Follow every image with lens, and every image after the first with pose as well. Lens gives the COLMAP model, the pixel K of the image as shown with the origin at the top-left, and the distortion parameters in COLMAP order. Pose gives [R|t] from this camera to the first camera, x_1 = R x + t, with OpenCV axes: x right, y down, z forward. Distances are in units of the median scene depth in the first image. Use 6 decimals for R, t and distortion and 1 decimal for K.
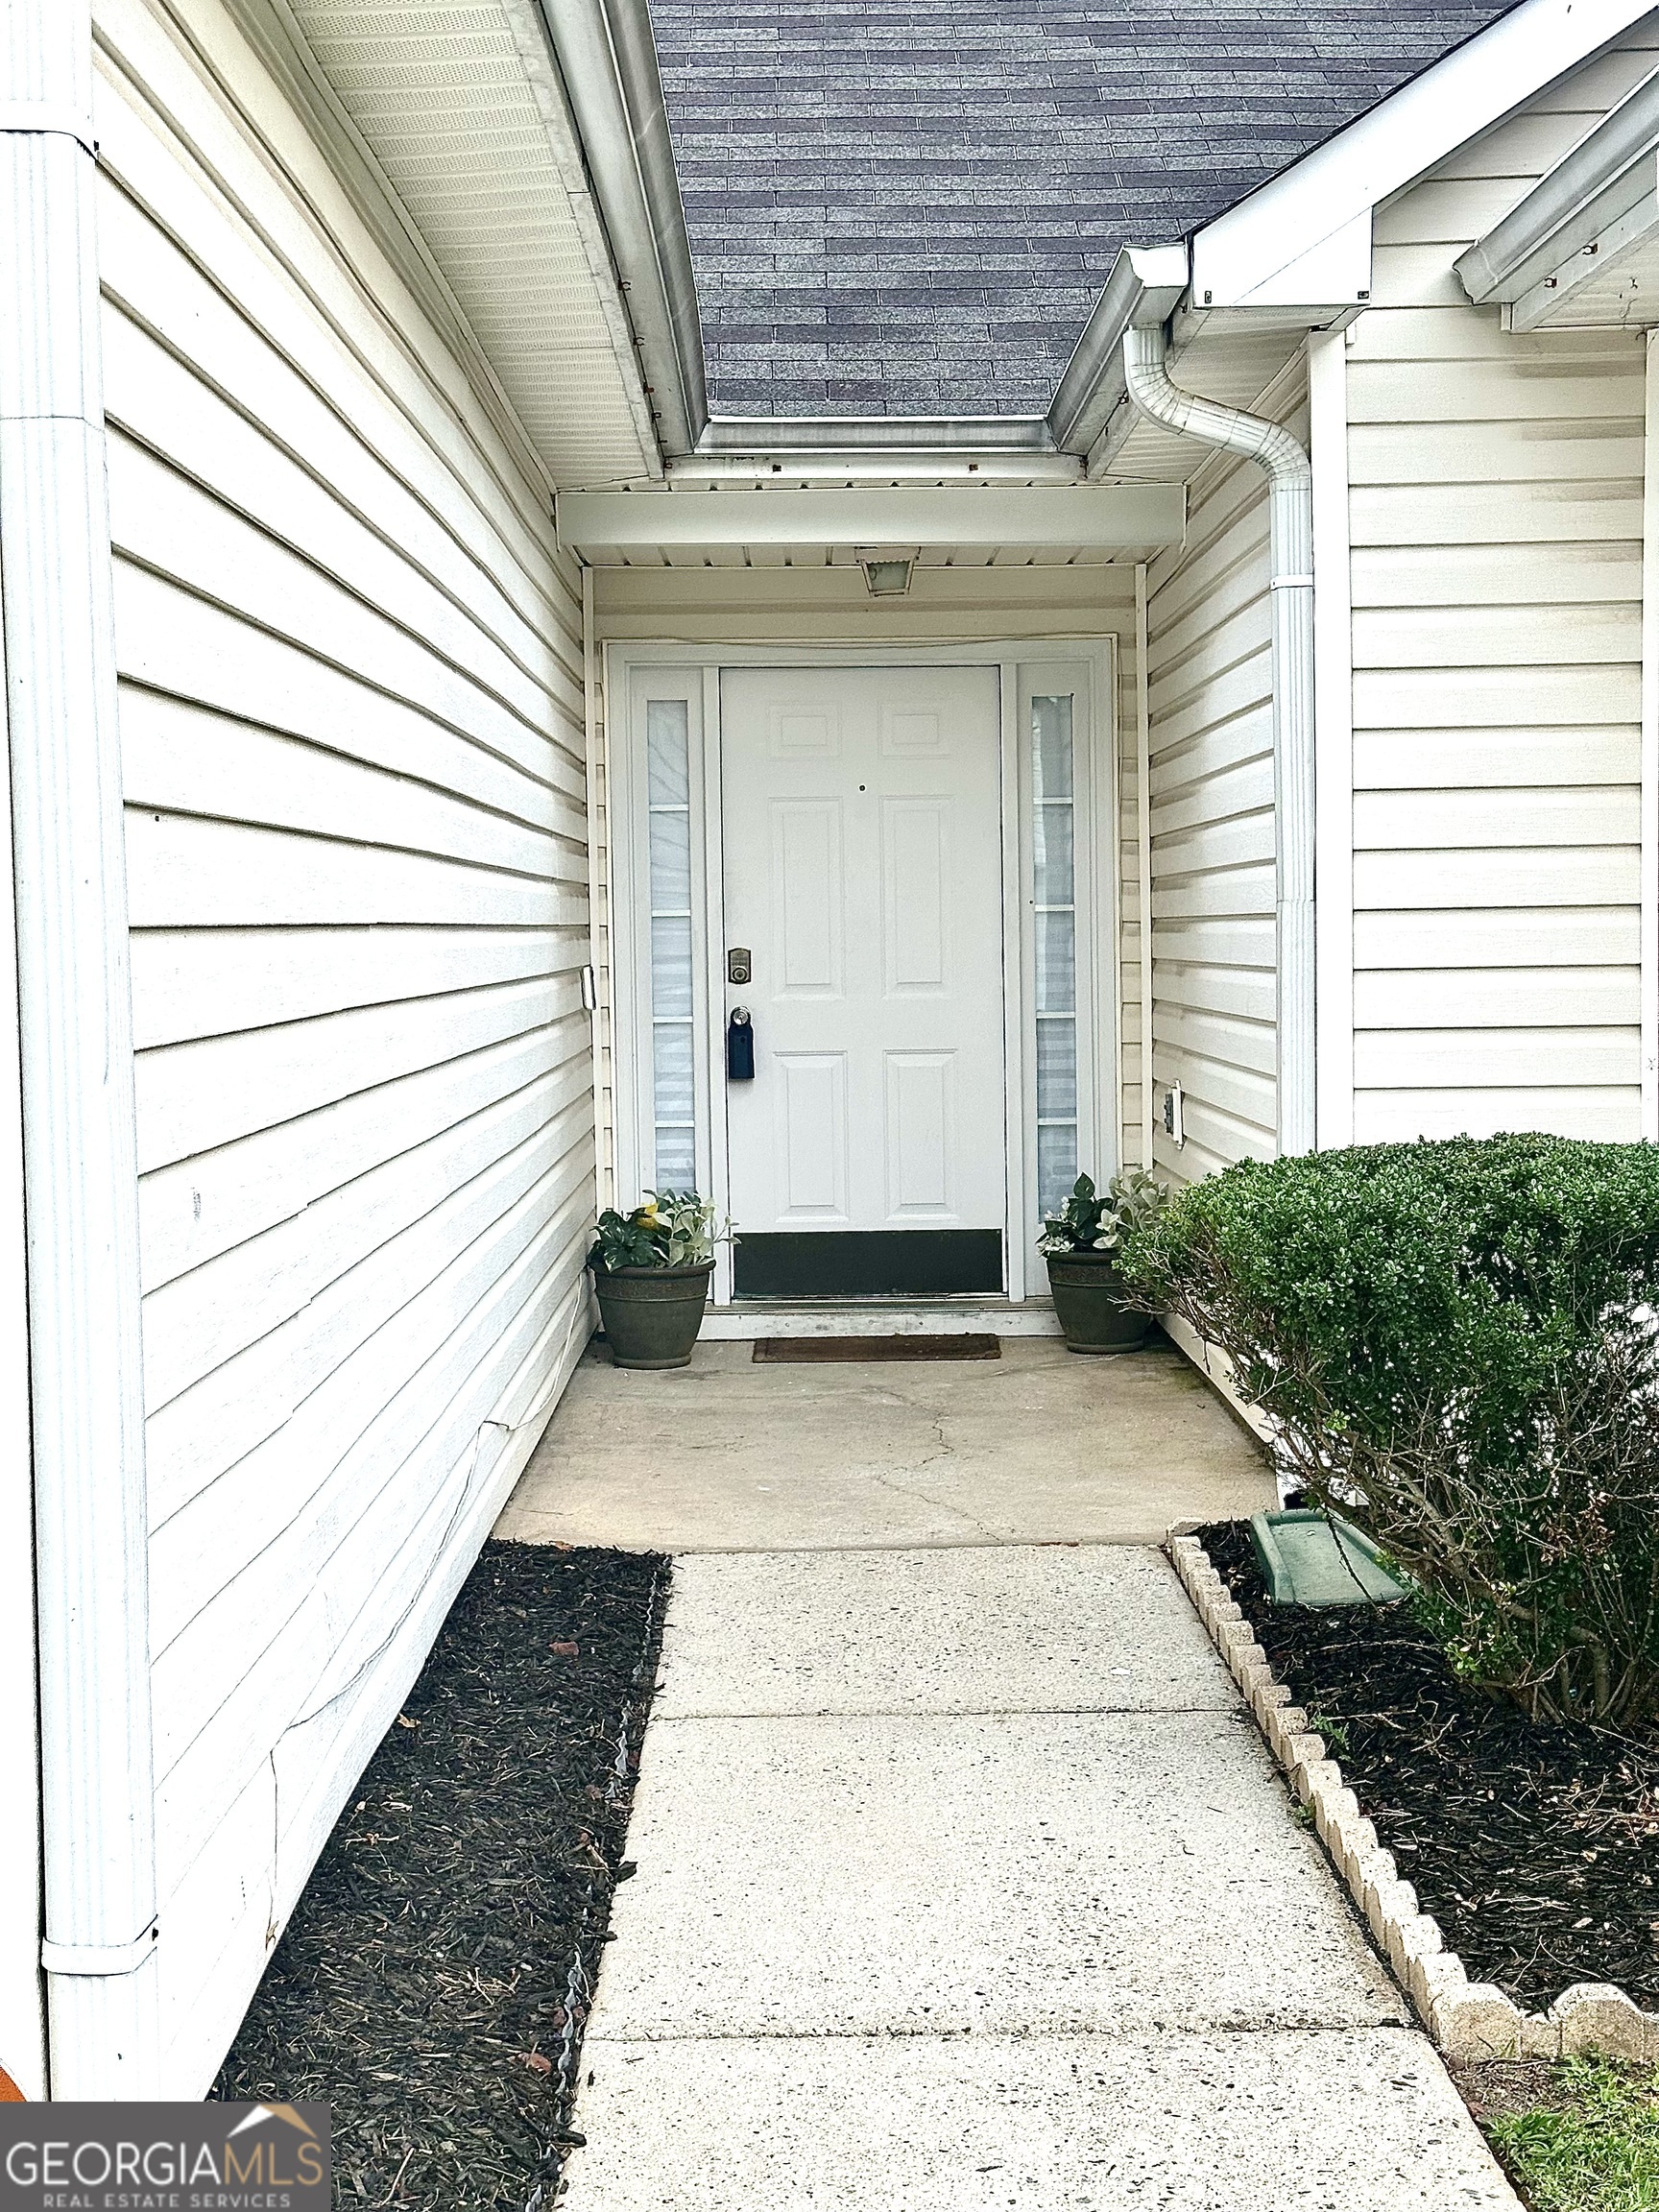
lens RADIAL K [[3097.1, 0, 829.5], [0, 3097.1, 1106.0], [0, 0, 1]] dist [0.015188, 0.013718]
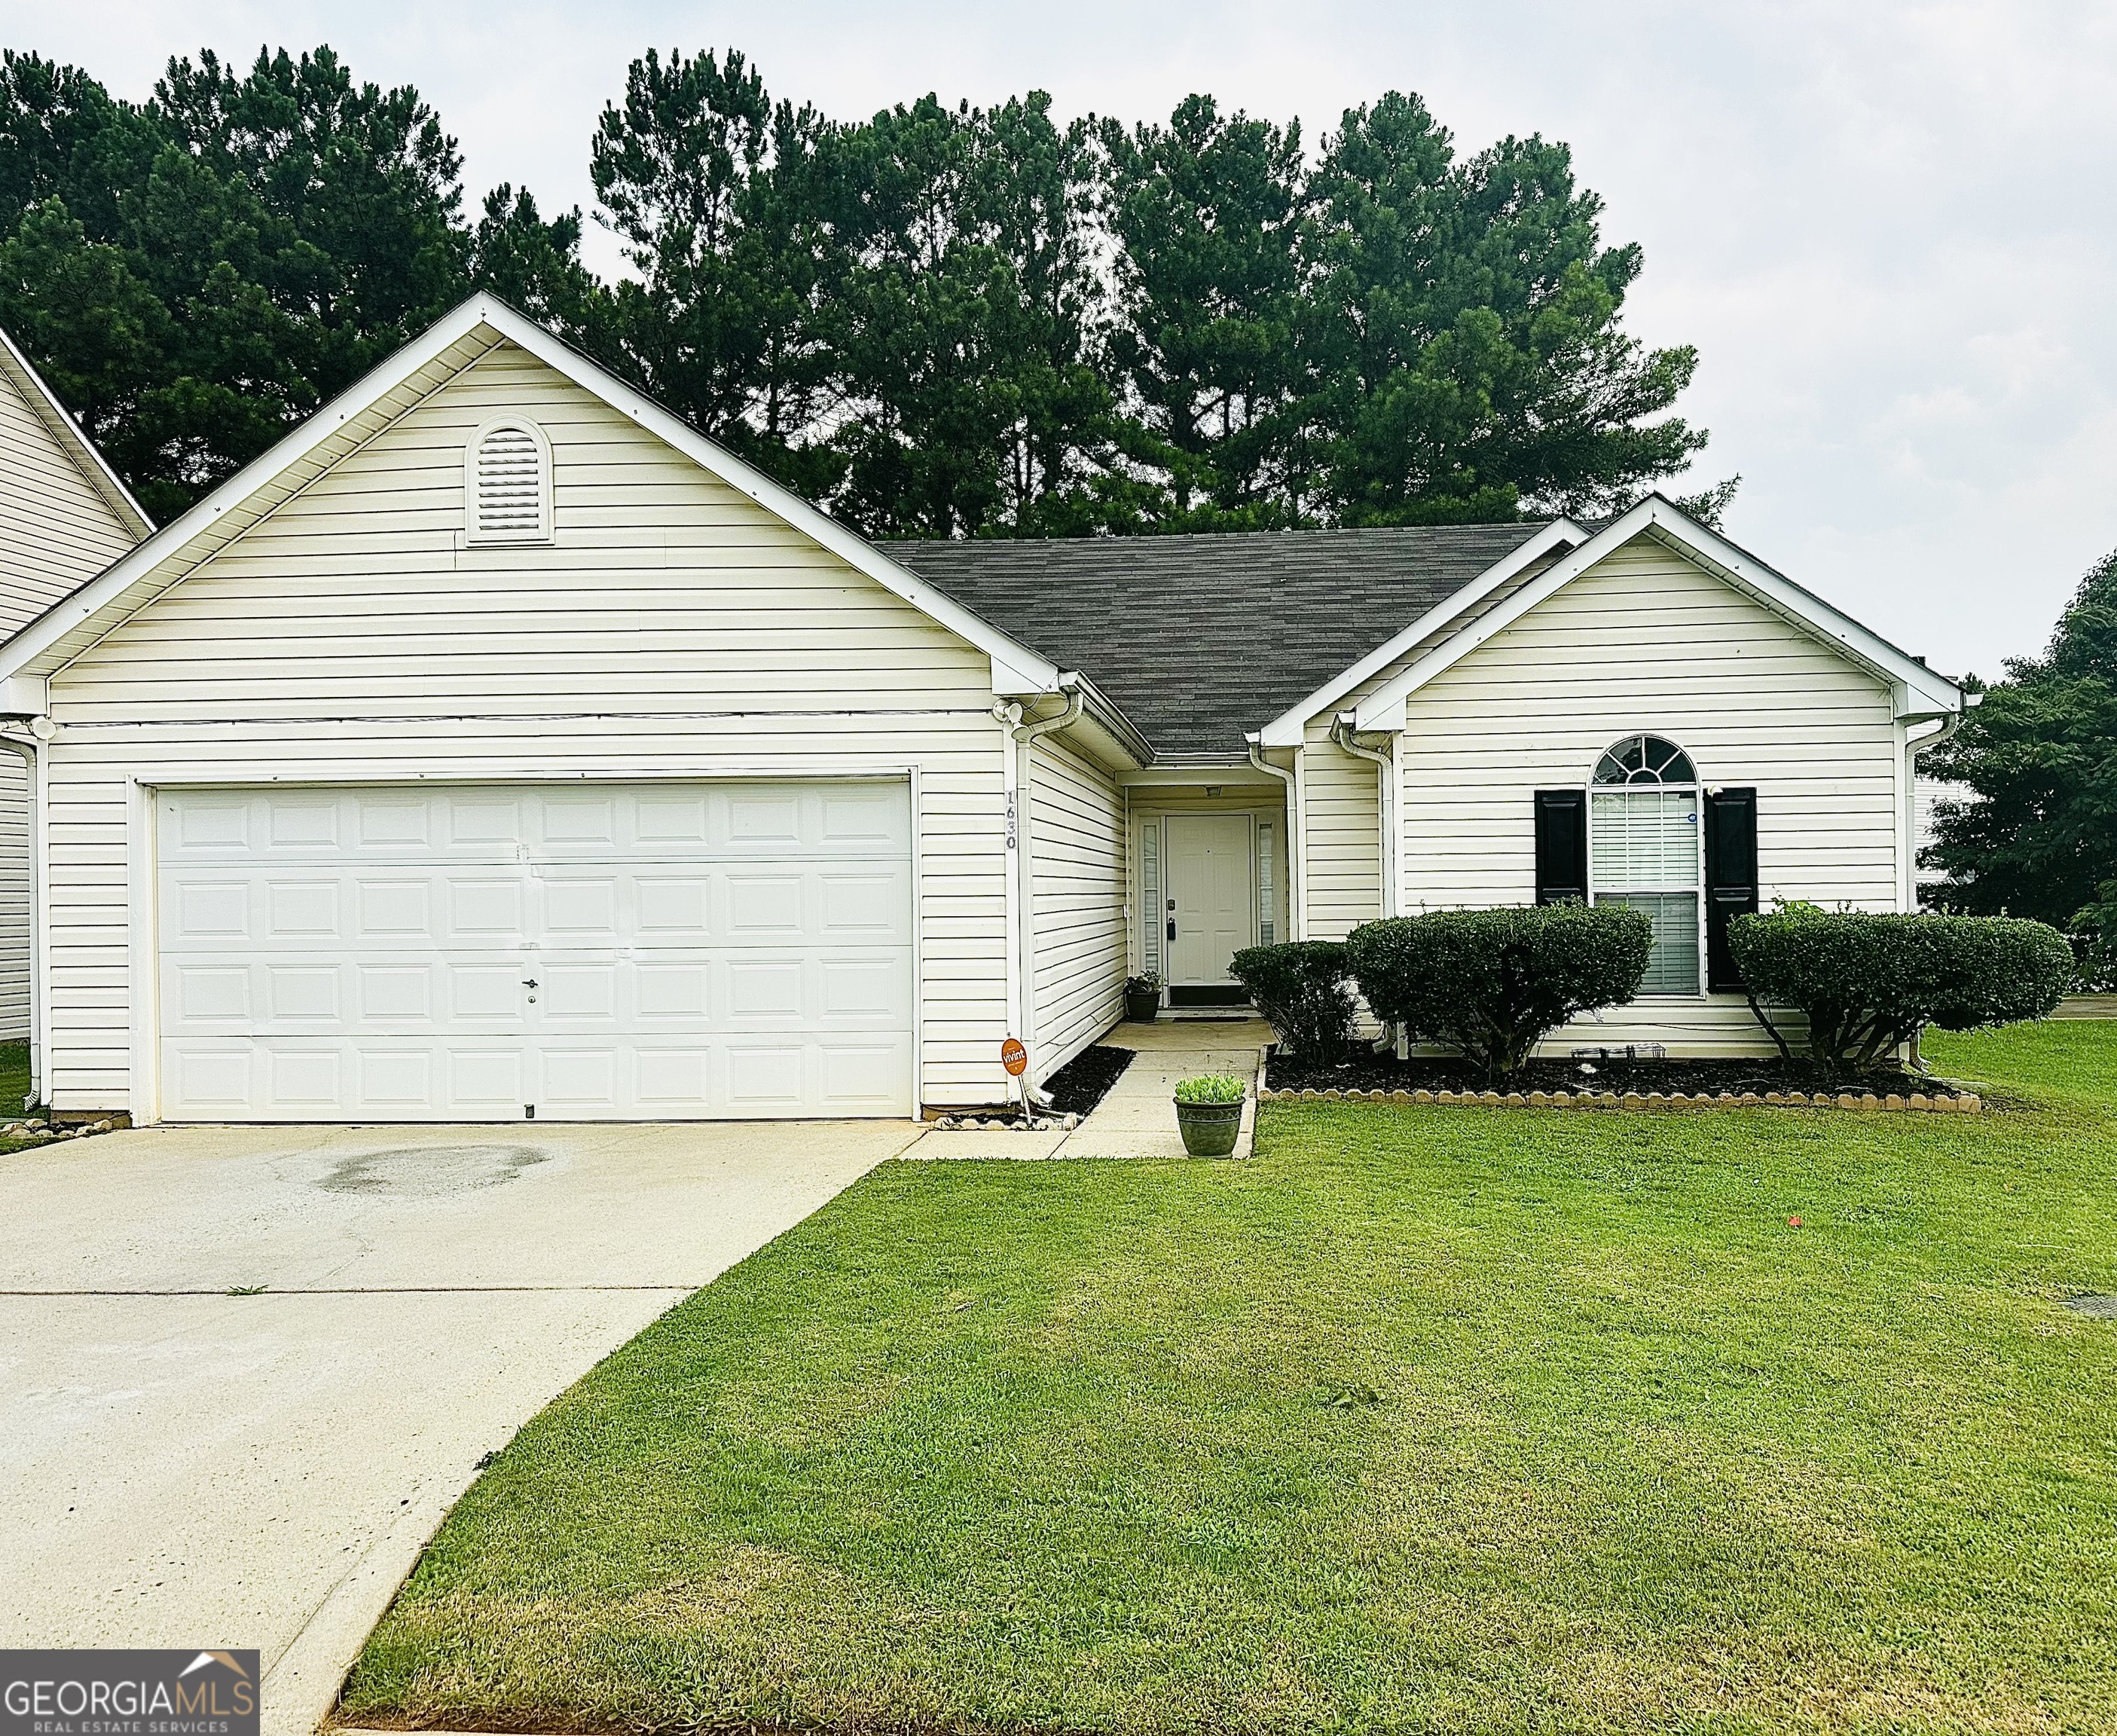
lens RADIAL K [[1645.0, 0, 1058.5], [0, 1645.0, 868.0], [0, 0, 1]] dist [-0.000107, -0.000030]
pose [[0.989696, 0.003257, -0.143147, 0.106133], [-0.013474, 0.997423, -0.070463, 0.042582], [0.142549, 0.071665, 0.987190, -0.781372]]
